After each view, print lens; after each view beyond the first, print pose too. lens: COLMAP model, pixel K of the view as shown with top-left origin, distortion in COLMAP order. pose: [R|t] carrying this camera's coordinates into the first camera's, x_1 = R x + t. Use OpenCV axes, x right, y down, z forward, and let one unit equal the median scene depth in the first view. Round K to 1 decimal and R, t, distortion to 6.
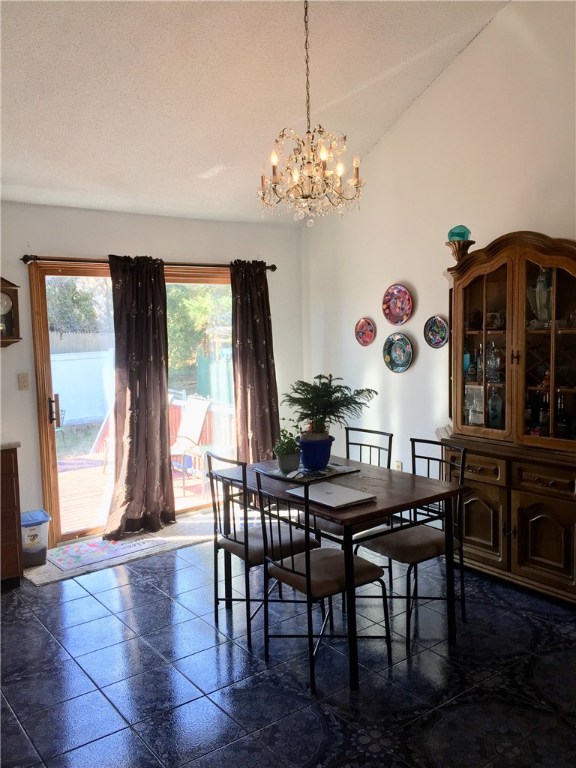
lens RADIAL K [[652.1, 0, 288.0], [0, 652.1, 384.0], [0, 0, 1]] dist [0.075525, -0.103861]
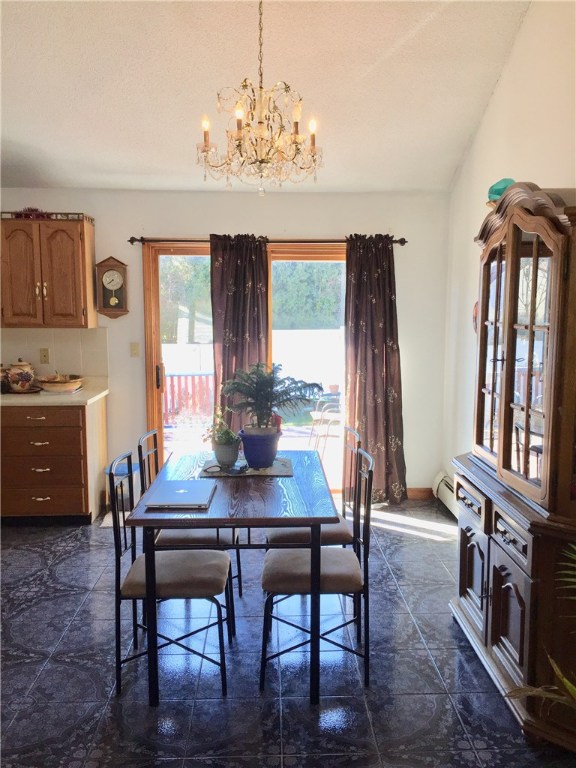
lens RADIAL K [[652.1, 0, 288.0], [0, 652.1, 384.0], [0, 0, 1]] dist [0.075525, -0.103861]
pose [[0.819896, 0.096631, -0.564299, 0.568133], [-0.077120, 0.995311, 0.058385, -0.038493], [0.567295, -0.004351, 0.823503, 0.272888]]
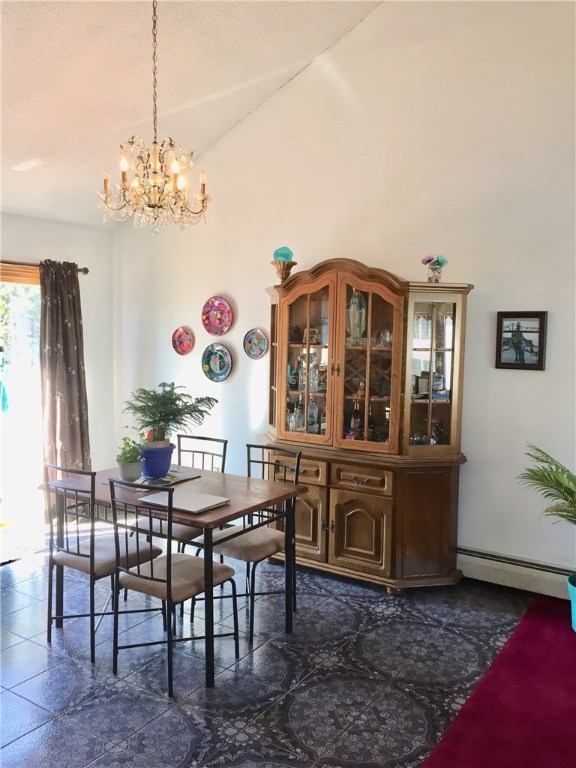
lens RADIAL K [[652.1, 0, 288.0], [0, 652.1, 384.0], [0, 0, 1]] dist [0.075525, -0.103861]
pose [[0.937989, 0.013530, 0.346402, -0.116183], [-0.008967, 0.999851, -0.014772, 0.000924], [-0.346550, 0.010750, 0.937970, -0.014844]]
